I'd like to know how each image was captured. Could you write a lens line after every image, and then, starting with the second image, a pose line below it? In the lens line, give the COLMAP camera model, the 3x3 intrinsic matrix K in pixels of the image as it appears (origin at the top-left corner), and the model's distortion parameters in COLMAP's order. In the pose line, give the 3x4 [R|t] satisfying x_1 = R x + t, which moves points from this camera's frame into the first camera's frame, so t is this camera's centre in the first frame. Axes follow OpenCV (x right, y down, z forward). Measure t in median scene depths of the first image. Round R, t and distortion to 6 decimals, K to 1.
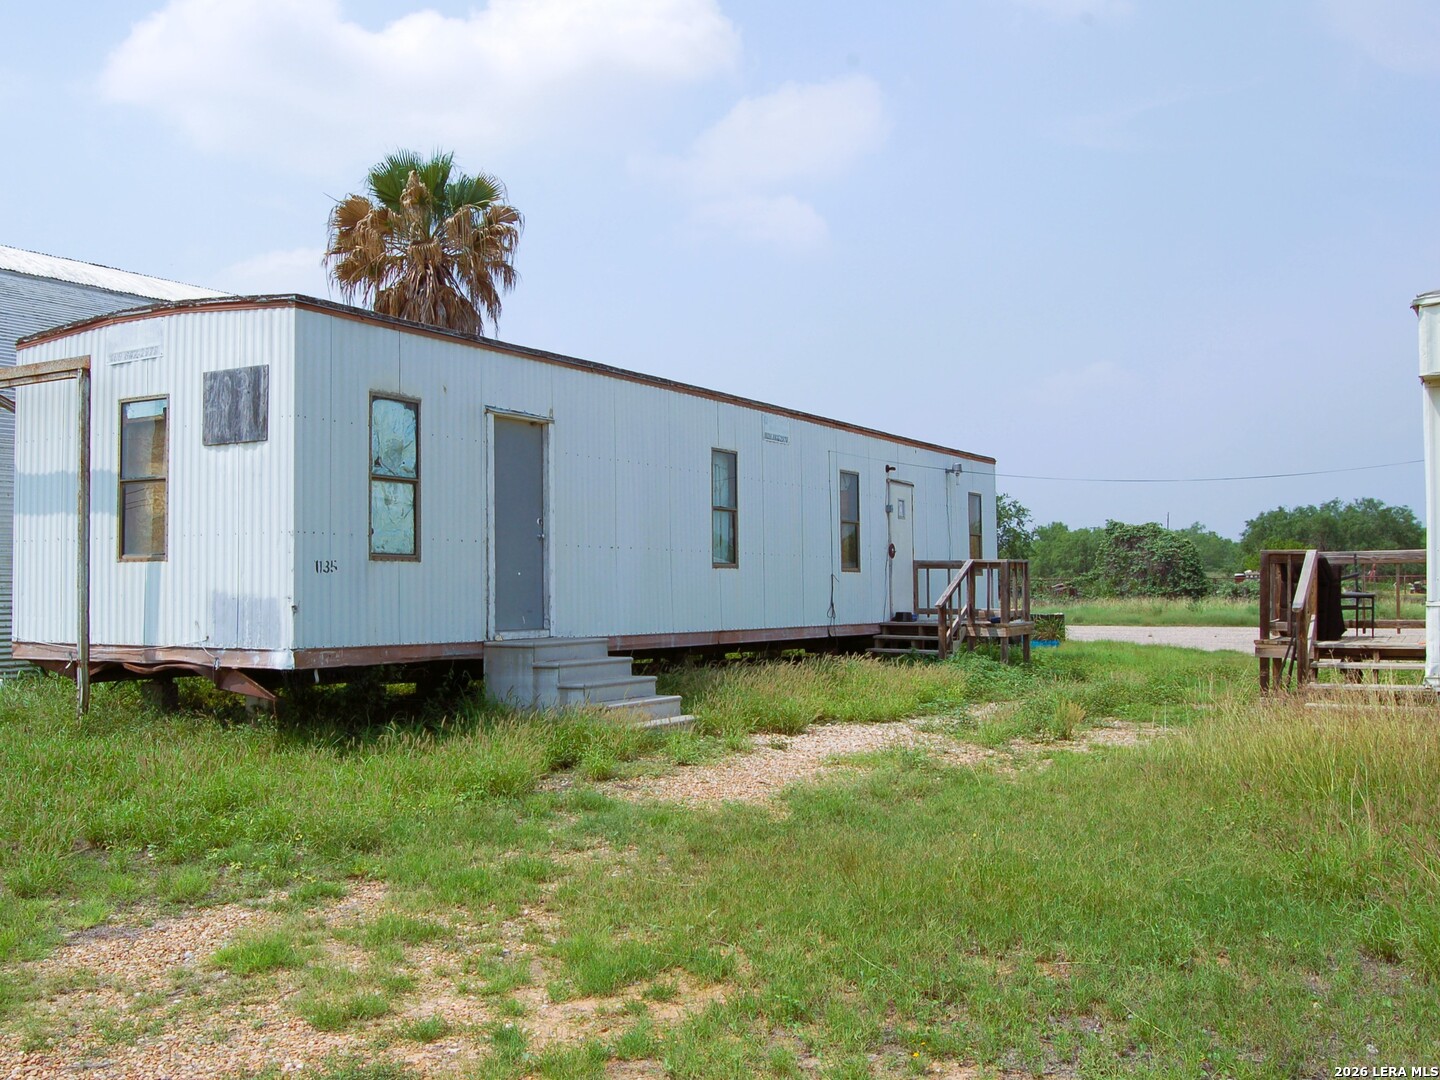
lens RADIAL K [[1285.4, 0, 720.0], [0, 1285.4, 540.0], [0, 0, 1]] dist [-0.004617, -0.000238]
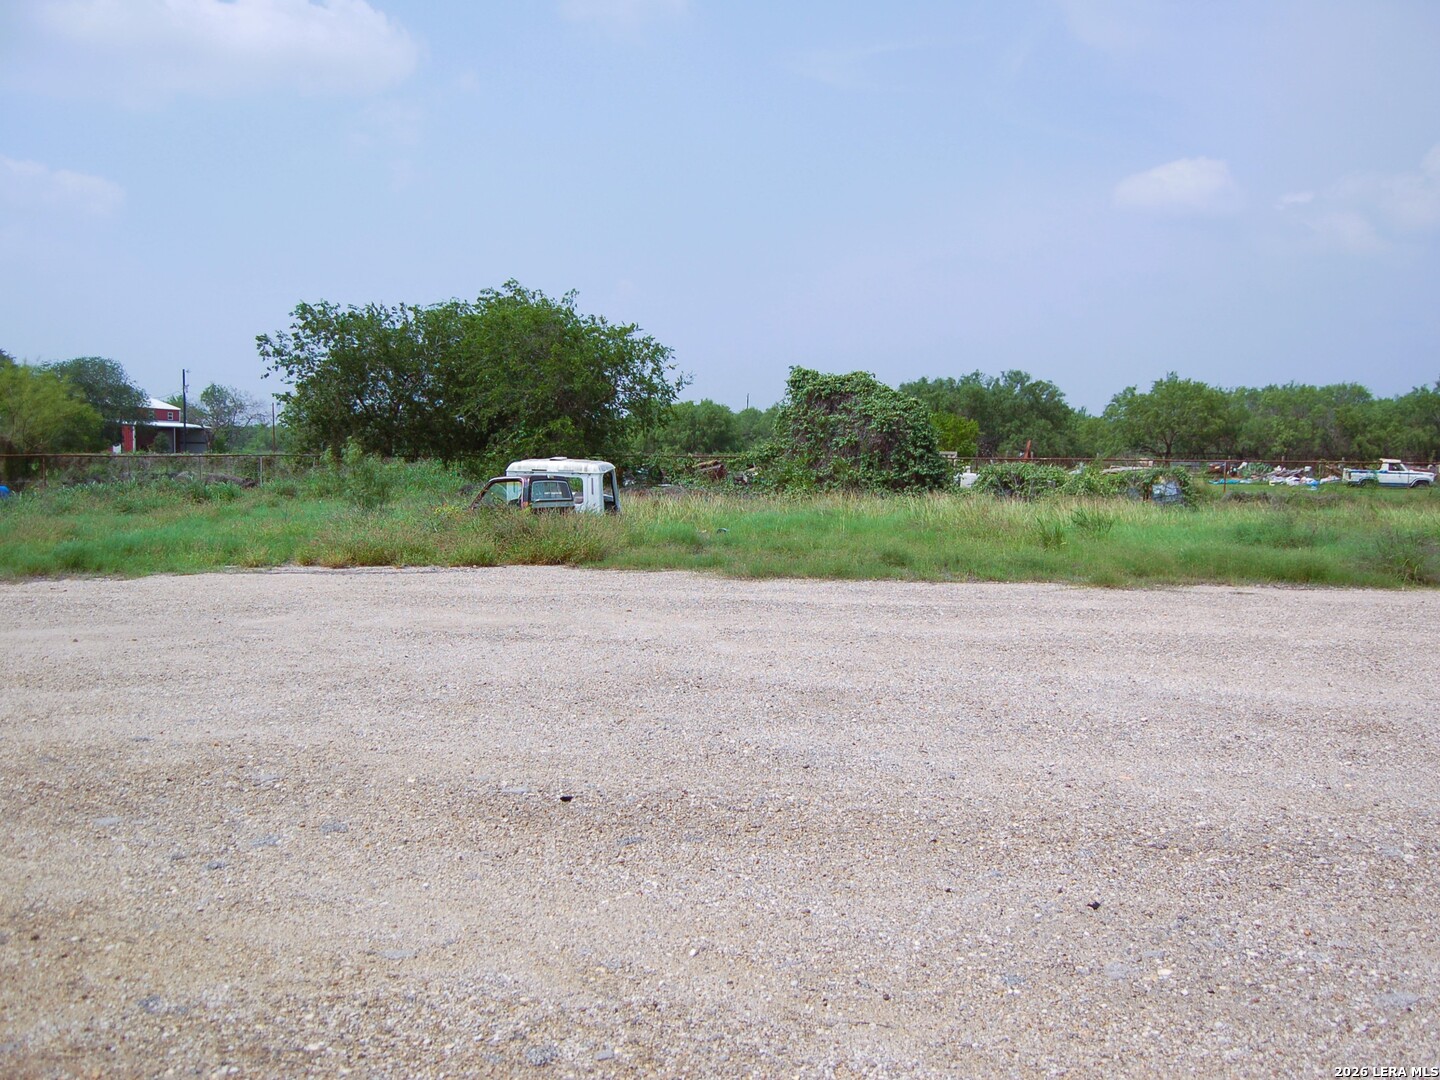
lens RADIAL K [[1277.3, 0, 729.8], [0, 1277.3, 540.9], [0, 0, 1]] dist [-0.091498, 0.034152]
pose [[0.946458, -0.005533, 0.322779, 0.063615], [-0.026042, 0.995286, 0.093422, 0.013240], [-0.321774, -0.096826, 0.941852, 0.401994]]
